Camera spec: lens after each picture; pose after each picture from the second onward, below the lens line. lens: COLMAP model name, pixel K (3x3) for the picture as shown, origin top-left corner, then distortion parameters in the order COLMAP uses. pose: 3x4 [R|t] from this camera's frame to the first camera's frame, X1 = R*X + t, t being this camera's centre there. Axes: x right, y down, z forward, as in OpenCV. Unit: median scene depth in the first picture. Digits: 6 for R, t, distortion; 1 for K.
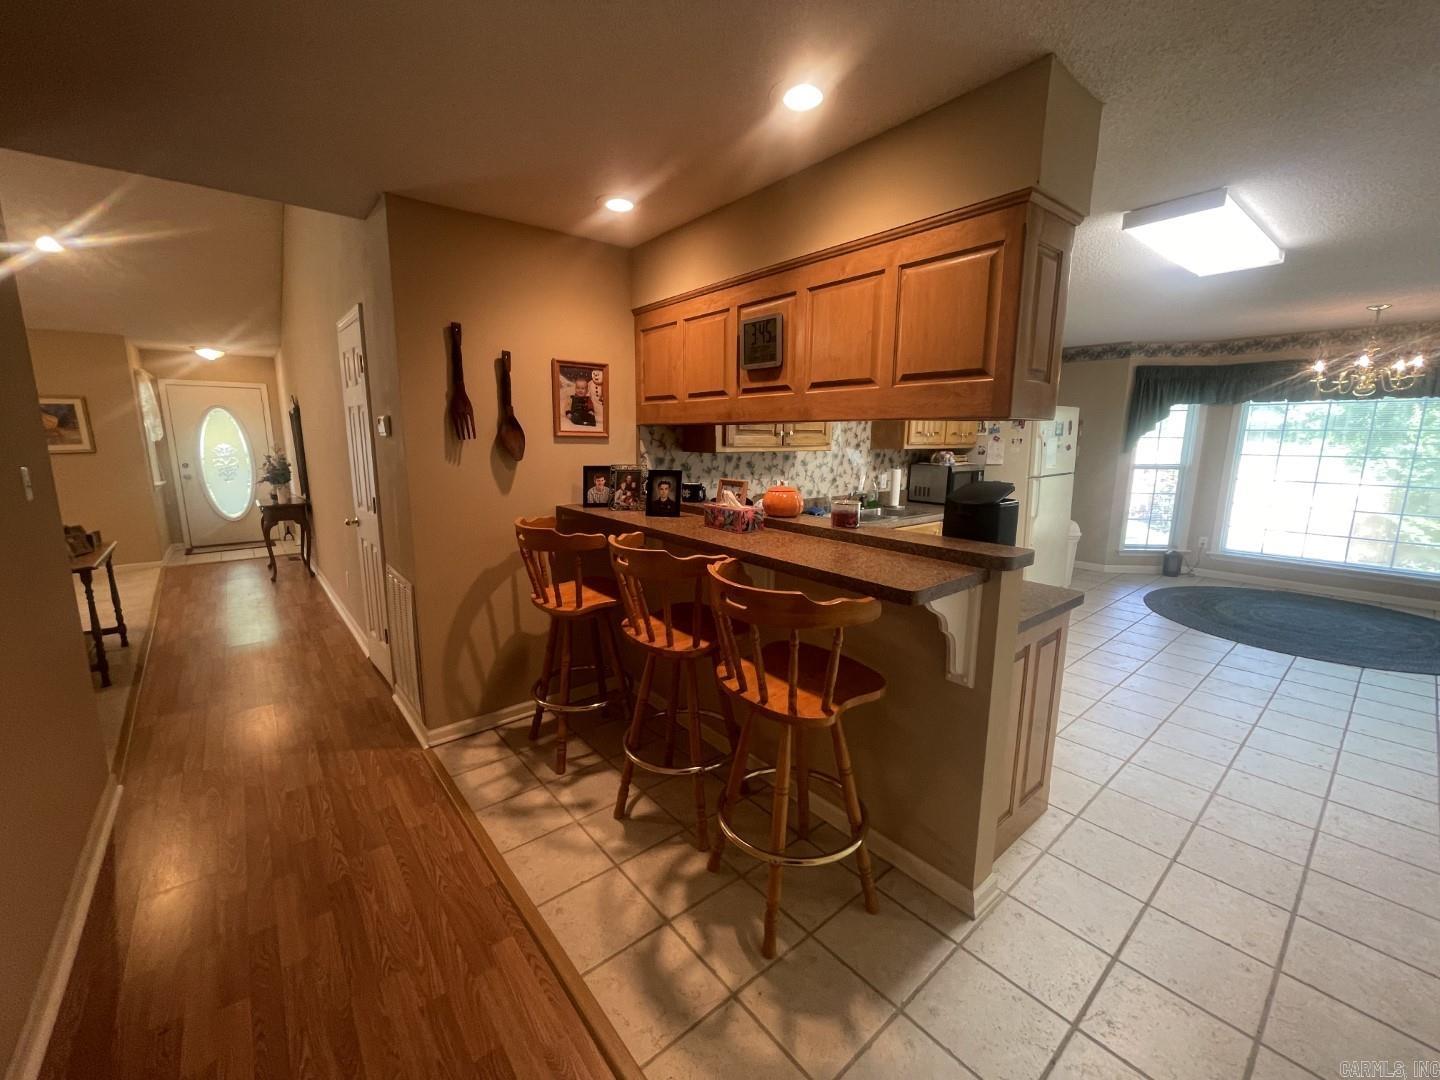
lens RADIAL K [[581.5, 0, 720.3], [0, 581.5, 536.8], [0, 0, 1]] dist [-0.001075, -0.000030]
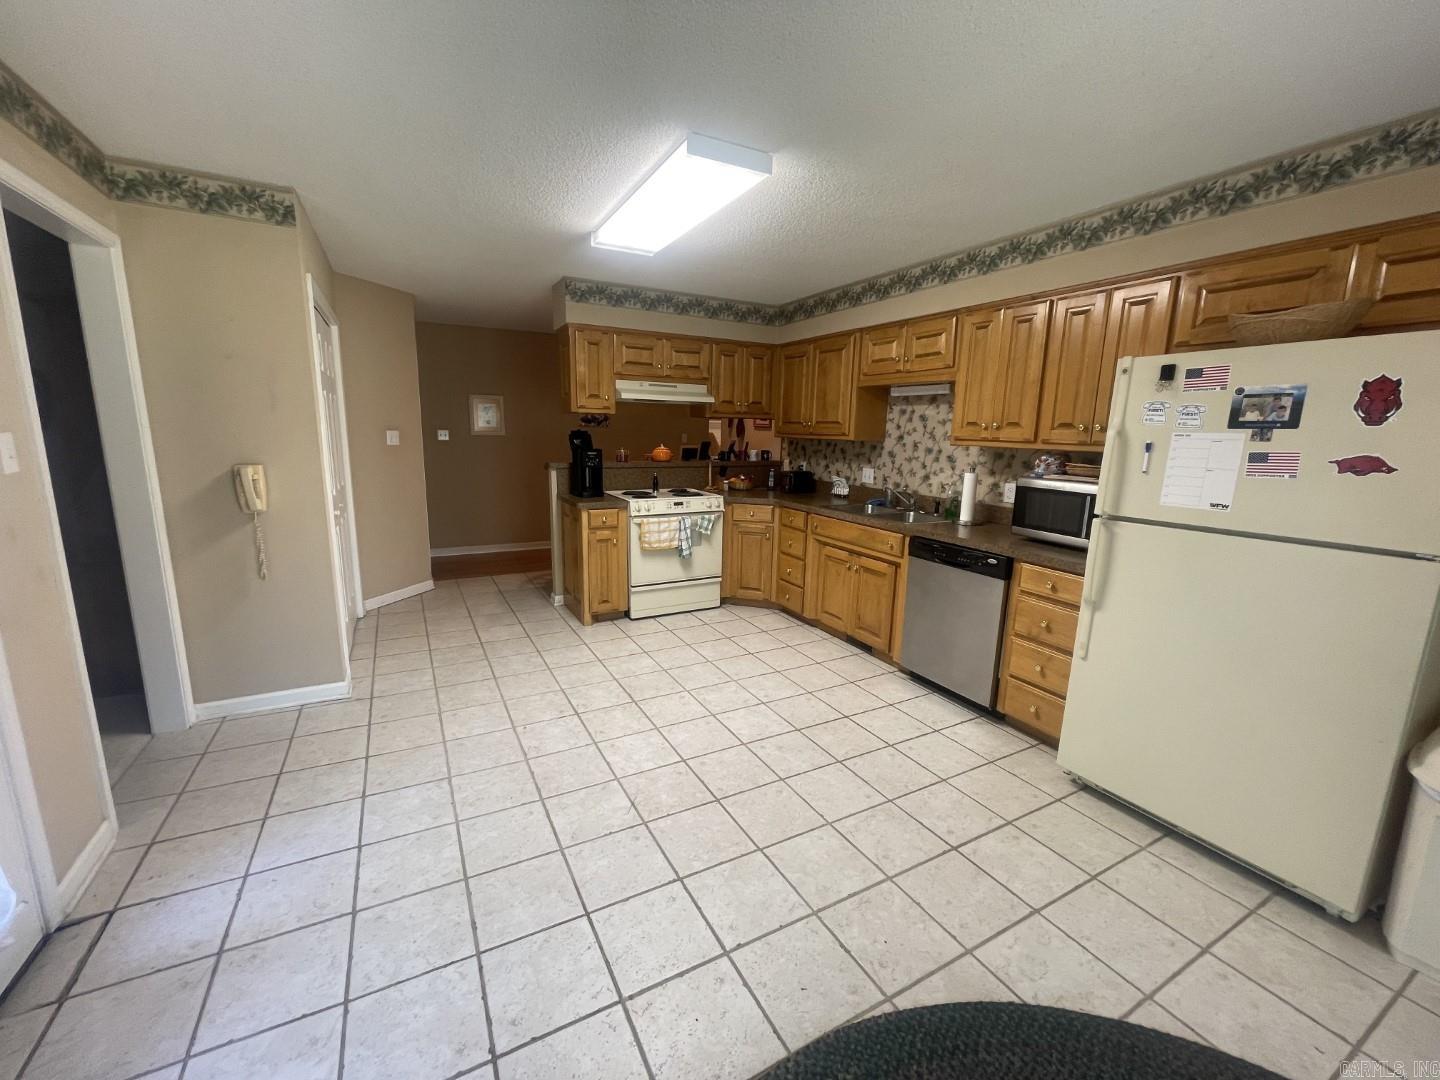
lens RADIAL K [[581.5, 0, 706.3], [0, 581.5, 541.4], [0, 0, 1]] dist [-0.001075, -0.000030]
pose [[-0.211270, 0.180739, -0.960572, 0.873443], [-0.187829, 0.956932, 0.221365, -0.104692], [0.959211, 0.227191, -0.168223, 0.642226]]
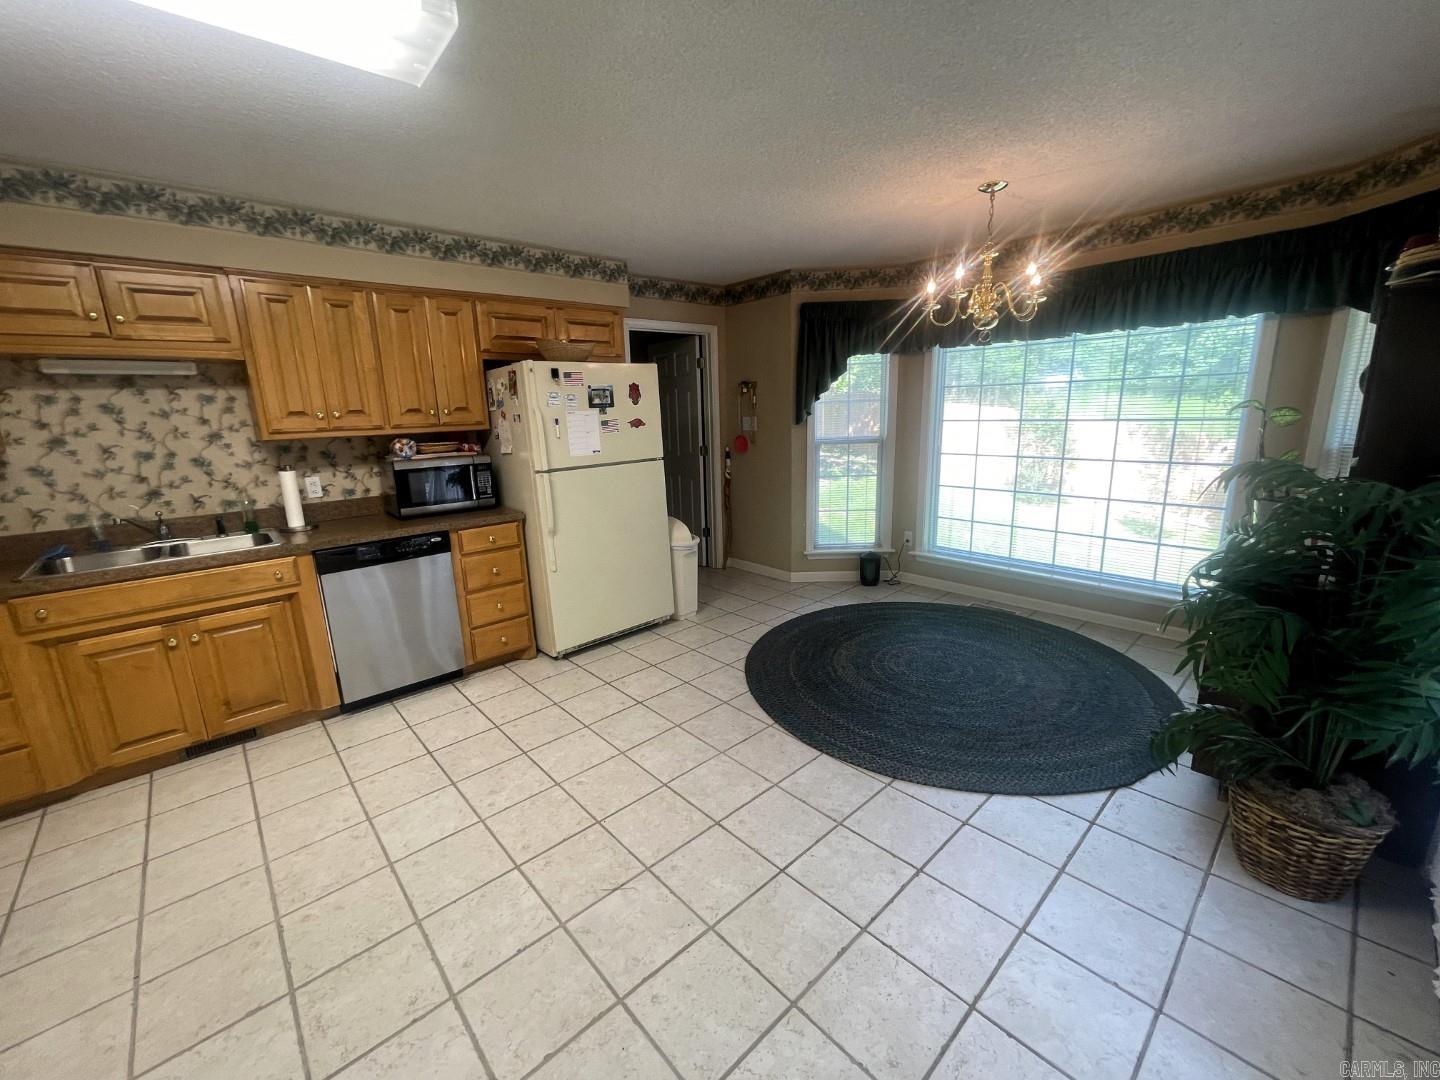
lens RADIAL K [[581.5, 0, 717.6], [0, 581.5, 540.9], [0, 0, 1]] dist [-0.001075, -0.000030]
pose [[0.998708, -0.041557, 0.029248, 0.595110], [0.039794, 0.997495, 0.058479, -0.045146], [-0.031605, -0.057240, 0.997860, 0.266098]]
